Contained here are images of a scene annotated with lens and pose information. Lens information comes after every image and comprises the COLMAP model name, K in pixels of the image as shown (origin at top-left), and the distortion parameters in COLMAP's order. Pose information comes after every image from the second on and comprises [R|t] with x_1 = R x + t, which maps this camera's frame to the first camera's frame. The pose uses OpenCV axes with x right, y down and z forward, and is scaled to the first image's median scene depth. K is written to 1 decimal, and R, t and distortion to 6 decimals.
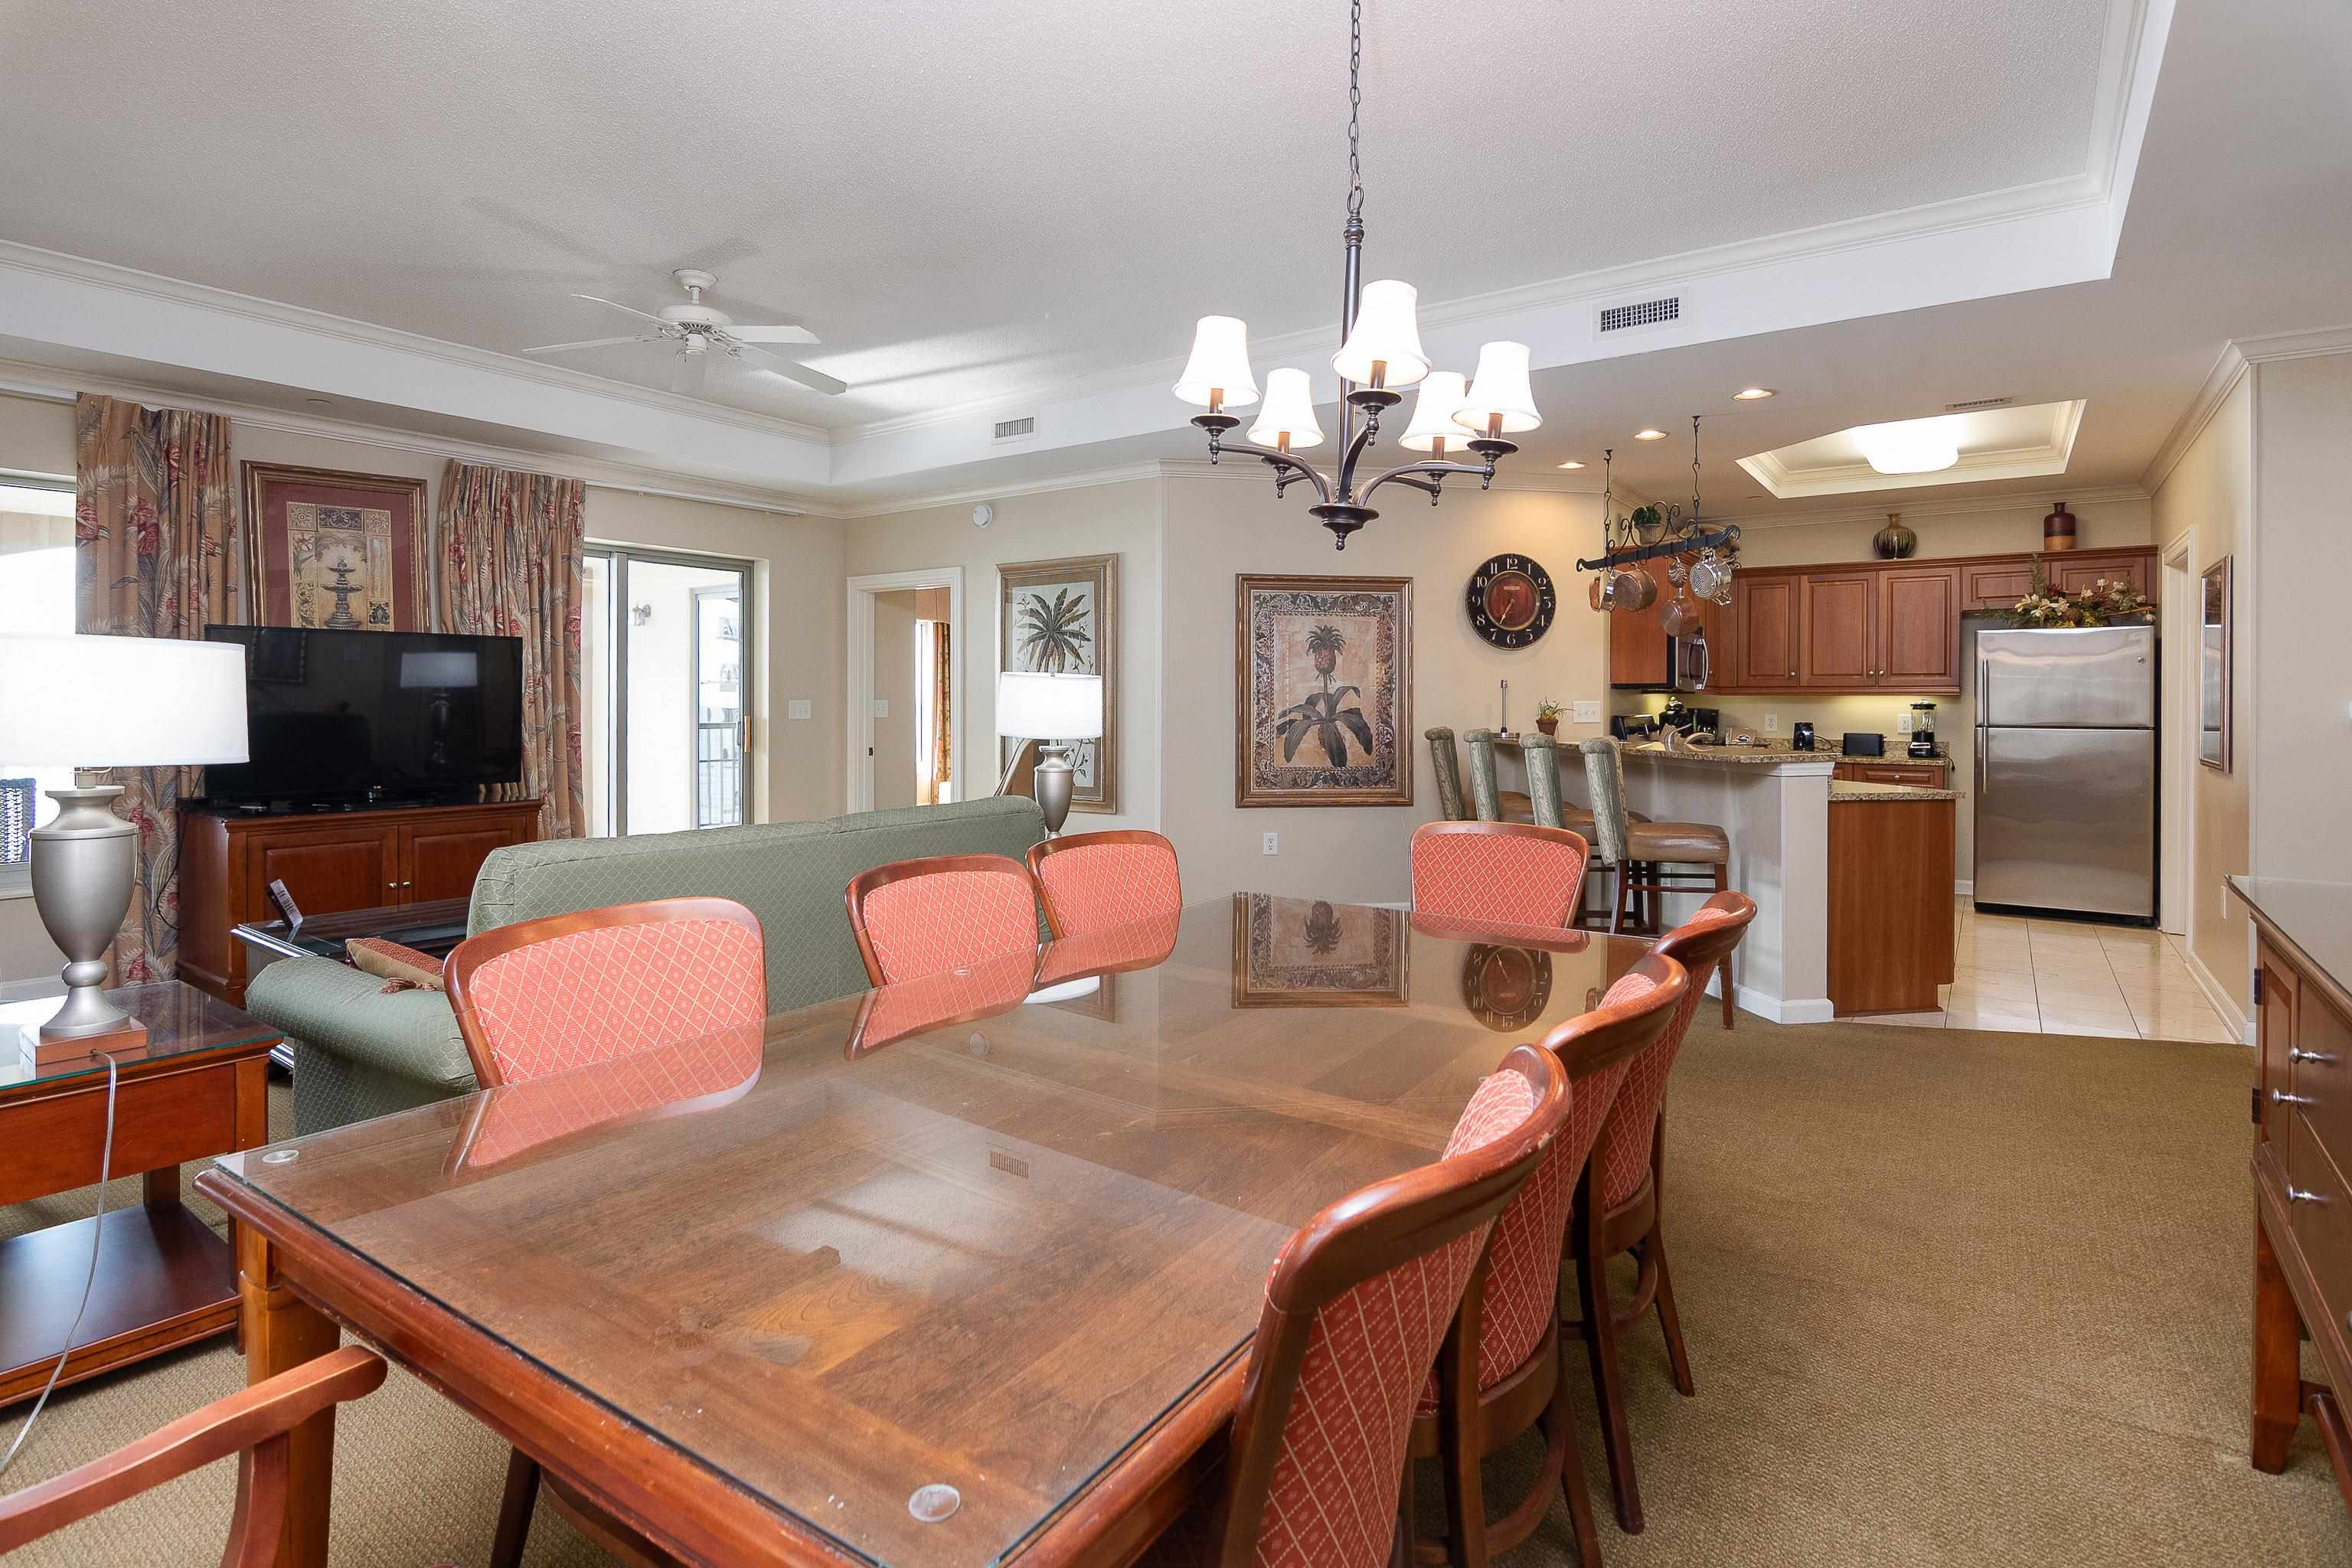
lens RADIAL K [[1149.1, 0, 1186.5], [0, 1149.1, 712.8], [0, 0, 1]] dist [-0.004753, -0.006226]
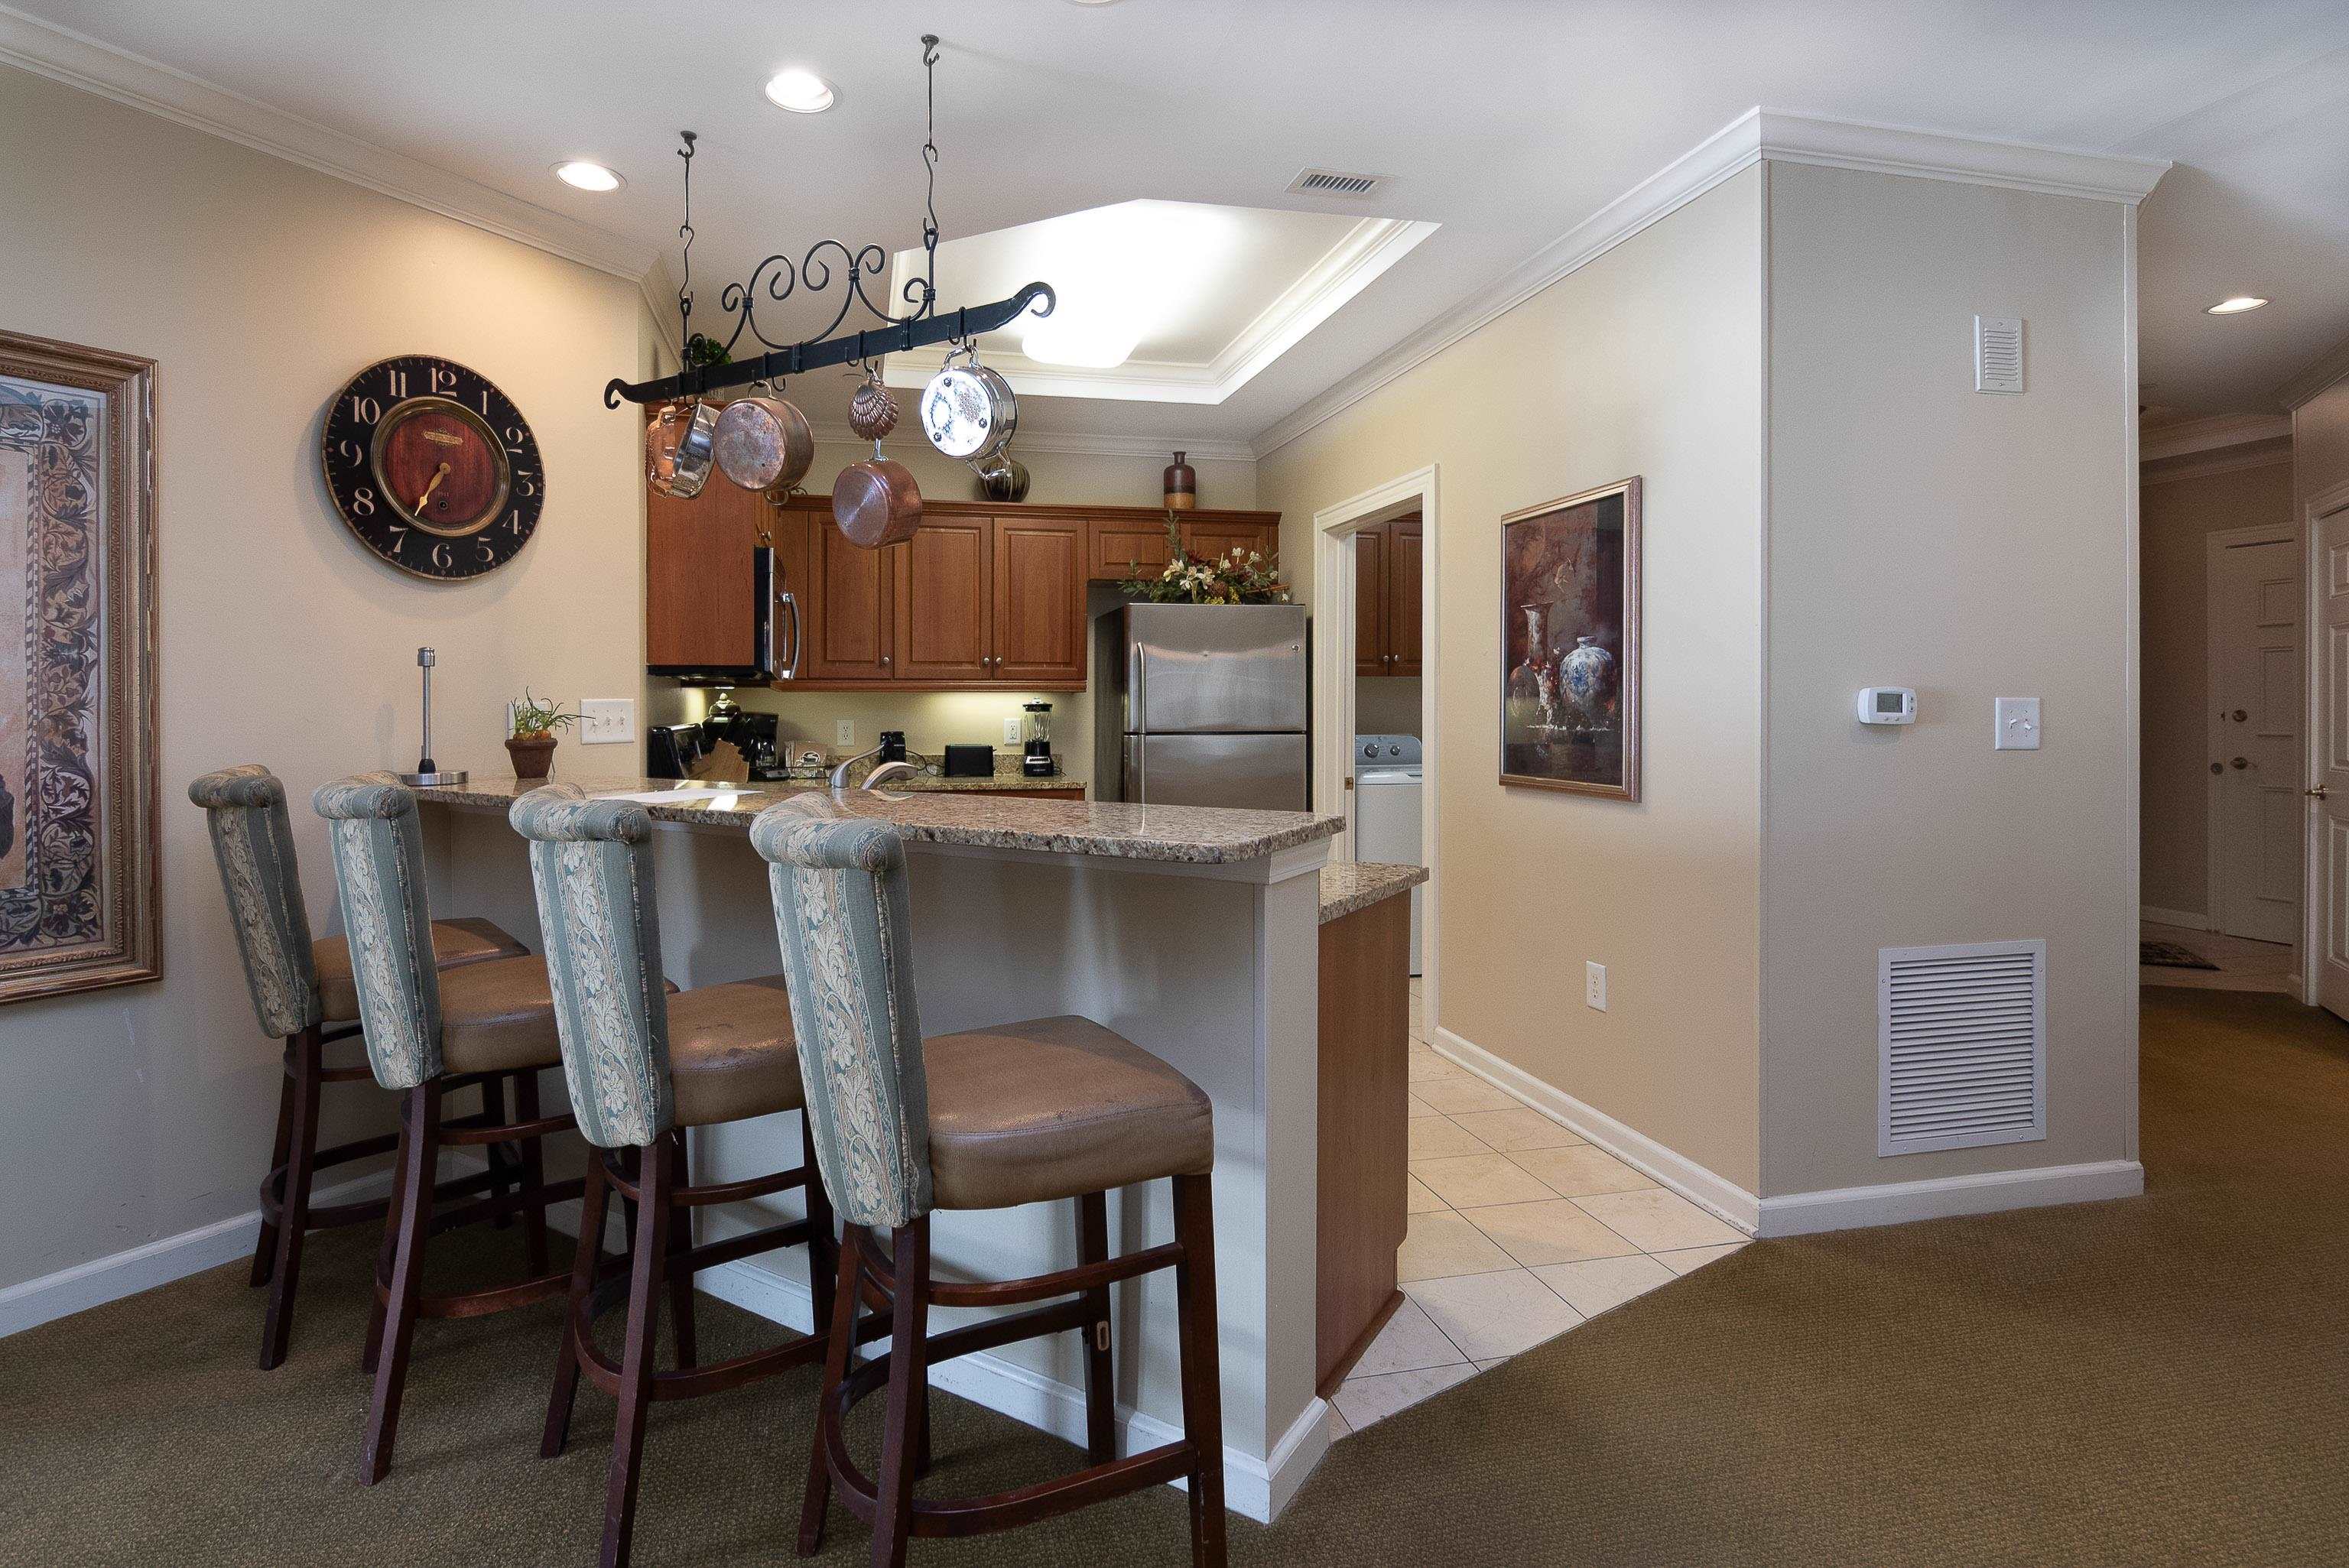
lens RADIAL K [[1147.5, 0, 1067.9], [0, 1147.5, 718.2], [0, 0, 1]] dist [-0.004753, -0.006226]
pose [[0.688897, -0.010286, 0.724786, 0.134061], [0.008661, 0.999945, 0.005959, -0.002934], [-0.724807, 0.002172, 0.688948, 0.542563]]
